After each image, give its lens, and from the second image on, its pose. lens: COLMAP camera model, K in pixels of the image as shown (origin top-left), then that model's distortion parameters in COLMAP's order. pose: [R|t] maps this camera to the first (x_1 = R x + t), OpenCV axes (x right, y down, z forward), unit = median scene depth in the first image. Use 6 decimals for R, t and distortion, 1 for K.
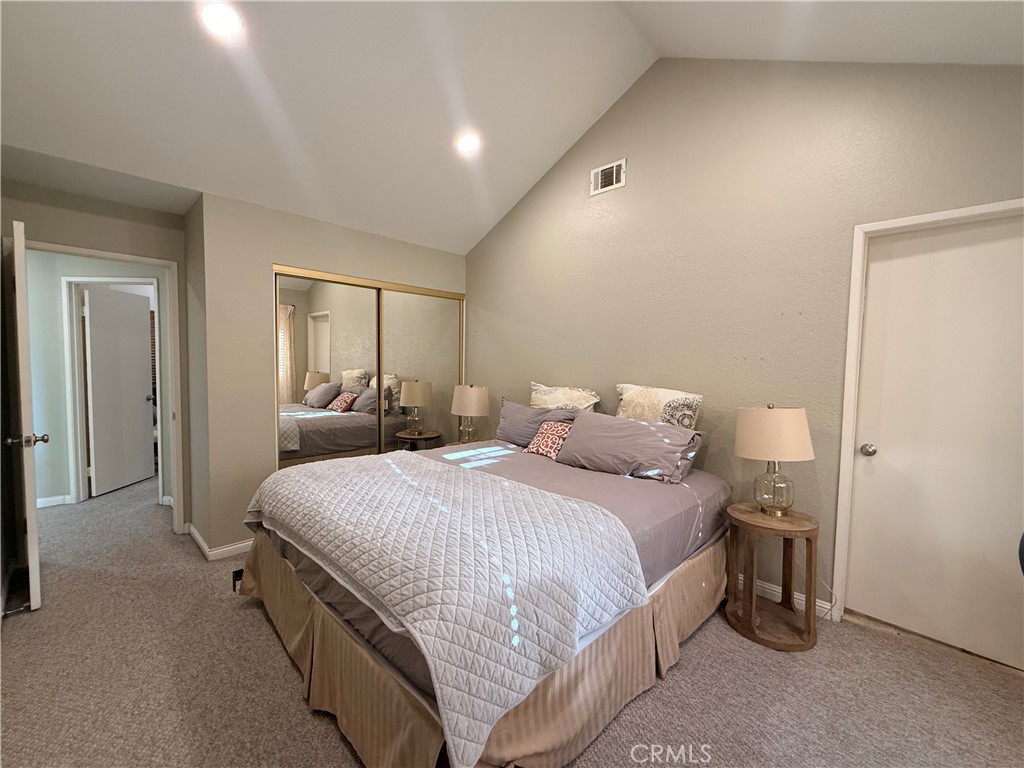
lens RADIAL K [[426.2, 0, 512.0], [0, 426.2, 384.0], [0, 0, 1]] dist [-0.001346, -0.000190]
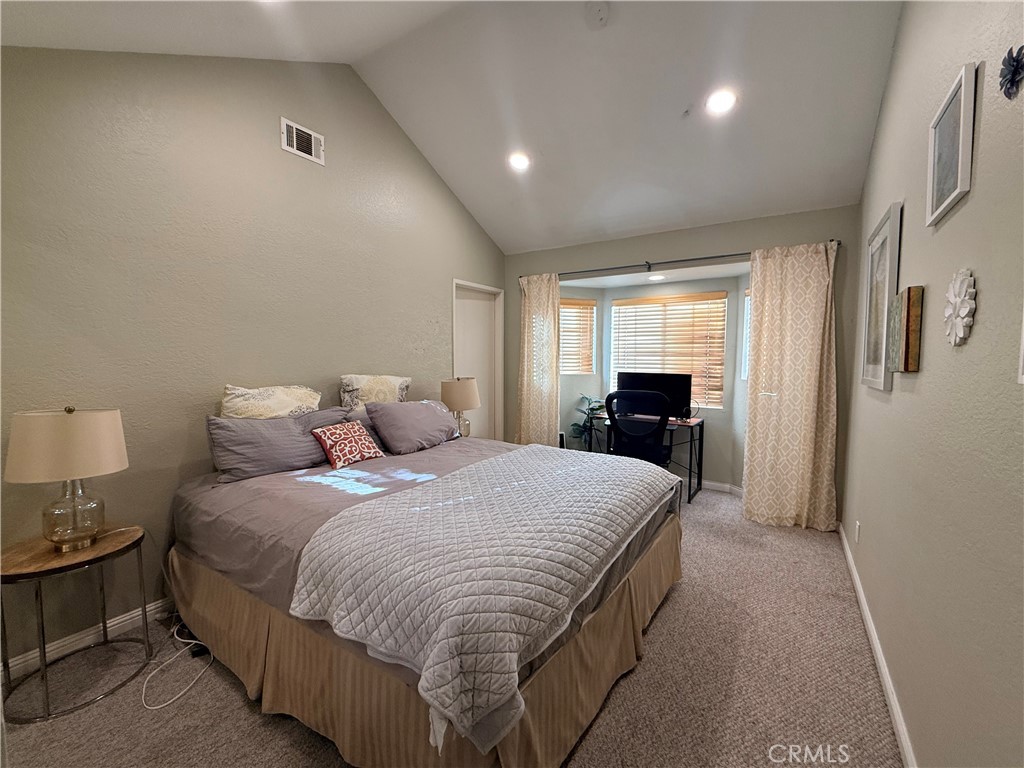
lens RADIAL K [[426.2, 0, 512.0], [0, 426.2, 384.0], [0, 0, 1]] dist [-0.001346, -0.000190]
pose [[-0.195651, -0.082575, 0.977191, -0.784550], [0.047281, 0.994496, 0.093503, -0.053820], [-0.979533, 0.064496, -0.190670, 0.808765]]
